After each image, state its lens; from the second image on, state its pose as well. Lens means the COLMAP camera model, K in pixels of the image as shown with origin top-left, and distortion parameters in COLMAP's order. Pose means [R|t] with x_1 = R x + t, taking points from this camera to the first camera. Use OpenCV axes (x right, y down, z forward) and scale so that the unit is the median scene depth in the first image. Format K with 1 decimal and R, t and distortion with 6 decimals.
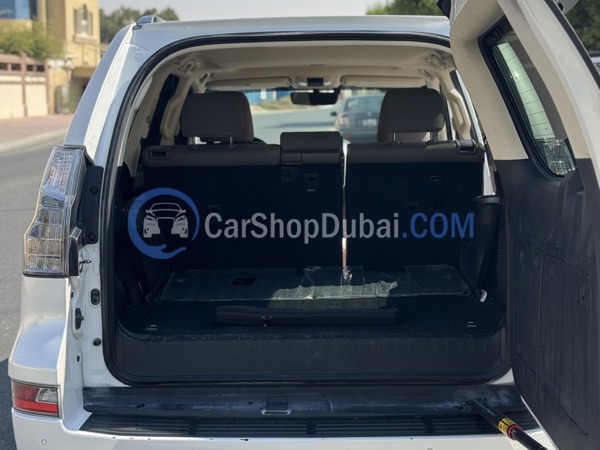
lens RADIAL K [[850.8, 0, 299.6], [0, 850.8, 219.9], [0, 0, 1]] dist [0.040680, 0.000000]
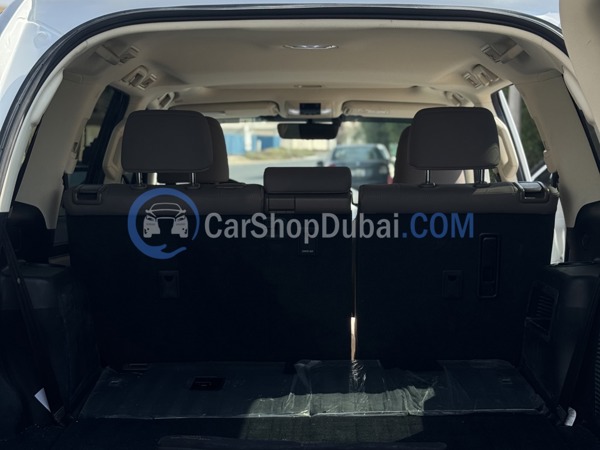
lens RADIAL K [[850.8, 0, 297.9], [0, 850.8, 225.7], [0, 0, 1]] dist [0.040680, 0.000000]
pose [[0.999792, 0.010979, 0.017179, -0.006460], [-0.010039, 0.998499, -0.053836, -0.018171], [-0.017745, 0.053652, 0.998402, 0.305904]]
